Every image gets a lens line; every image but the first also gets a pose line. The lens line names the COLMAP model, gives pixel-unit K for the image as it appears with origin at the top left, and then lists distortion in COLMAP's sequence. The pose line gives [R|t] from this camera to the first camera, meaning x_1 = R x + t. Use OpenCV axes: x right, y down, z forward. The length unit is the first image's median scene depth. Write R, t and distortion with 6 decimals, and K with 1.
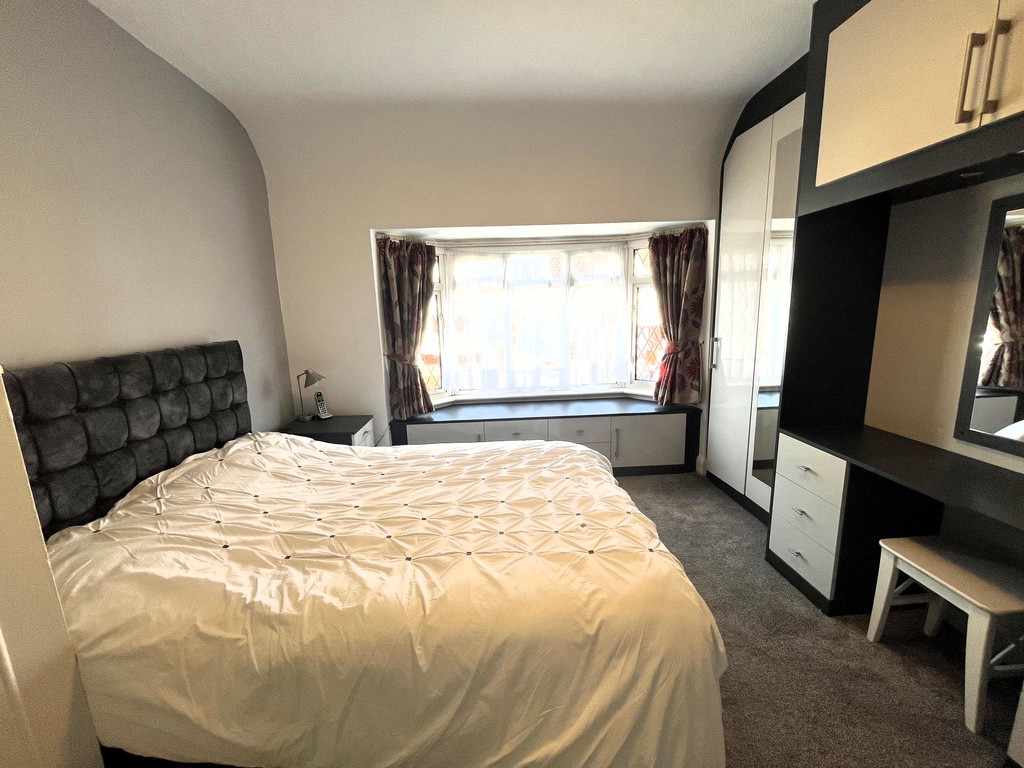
lens RADIAL K [[413.5, 0, 512.0], [0, 413.5, 384.0], [0, 0, 1]] dist [-0.003954, -0.000106]
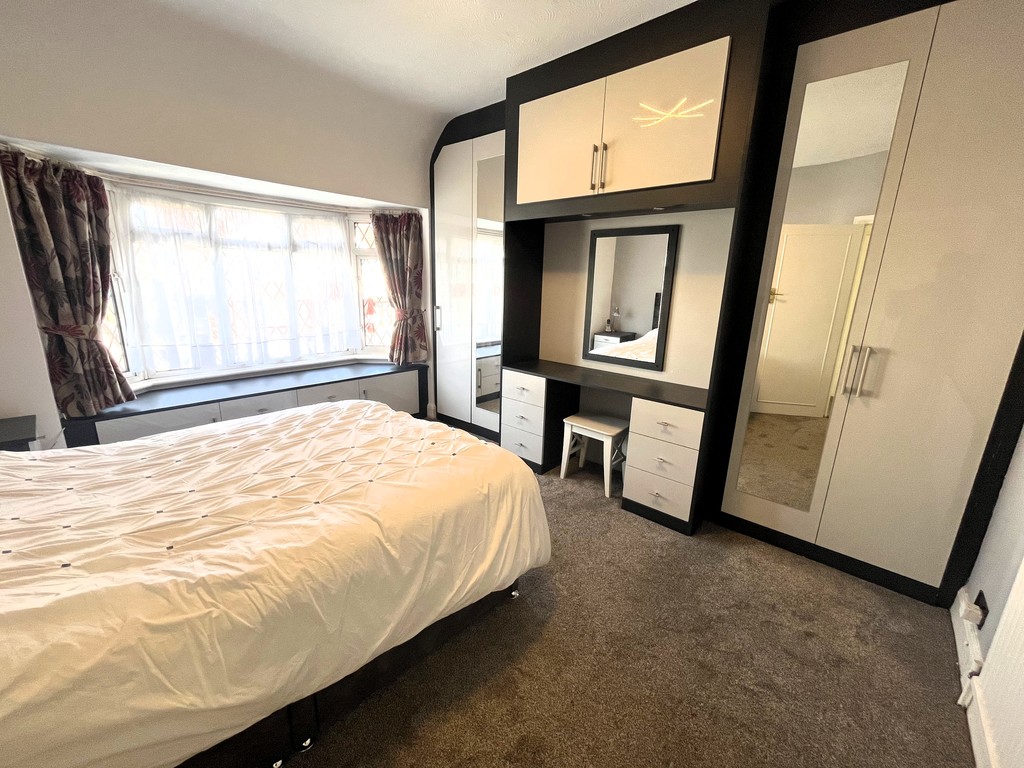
lens RADIAL K [[413.5, 0, 512.0], [0, 413.5, 384.0], [0, 0, 1]] dist [-0.003954, -0.000106]
pose [[0.698920, -0.122107, 0.704699, -0.330573], [0.081412, 0.992496, 0.091231, 0.033786], [-0.710551, -0.006392, 0.703617, -0.056881]]
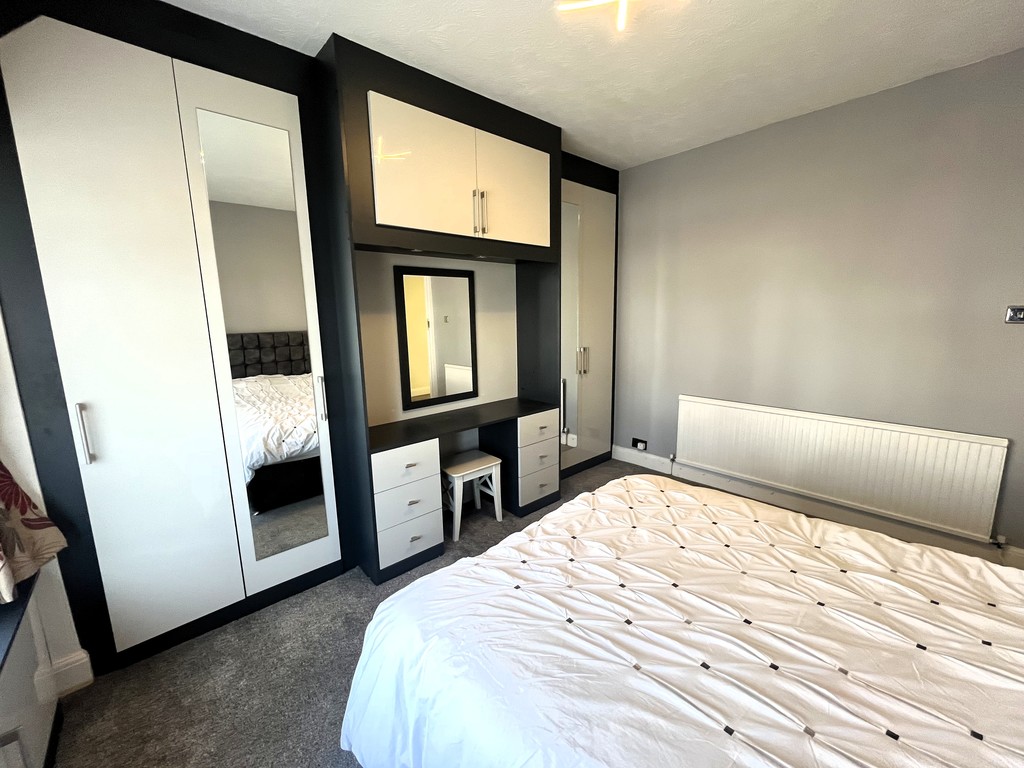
lens RADIAL K [[413.5, 0, 512.0], [0, 413.5, 384.0], [0, 0, 1]] dist [-0.003954, -0.000106]
pose [[-0.636371, -0.085798, 0.766597, -0.287909], [0.178950, 0.950263, 0.254905, -0.211991], [-0.750340, 0.299397, -0.589366, 1.126611]]
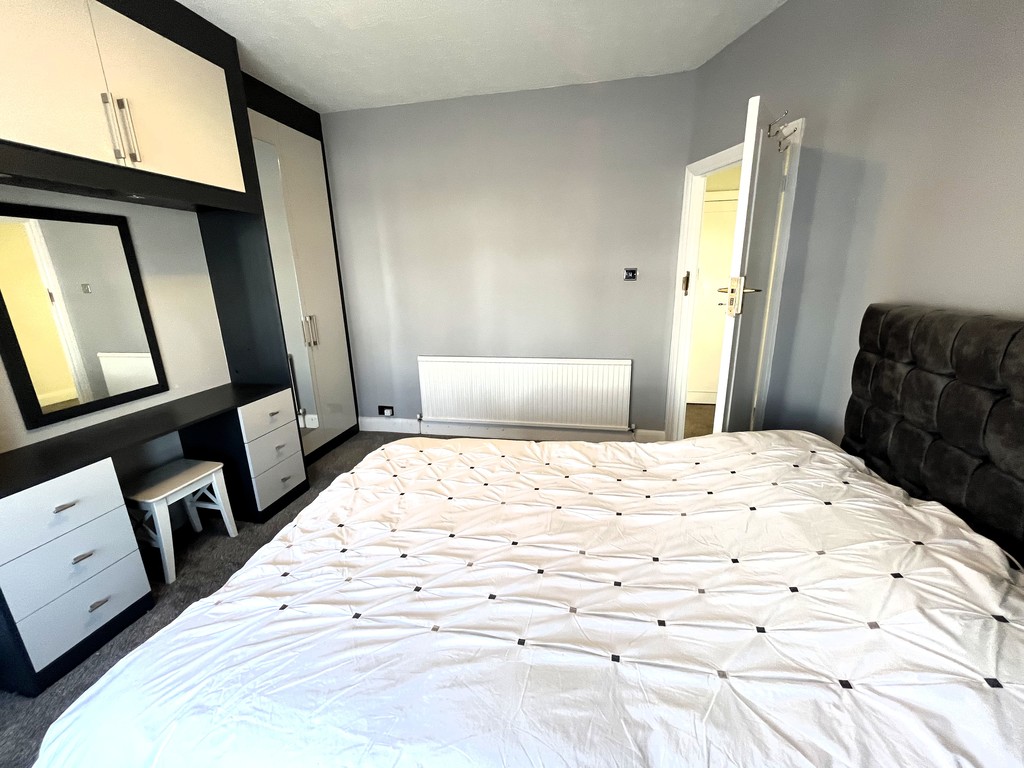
lens RADIAL K [[413.5, 0, 512.0], [0, 413.5, 384.0], [0, 0, 1]] dist [-0.003954, -0.000106]
pose [[-0.968910, -0.008382, 0.247270, -0.252367], [0.098965, 0.902859, 0.418392, -0.202588], [-0.226757, 0.429855, -0.873960, 1.114068]]
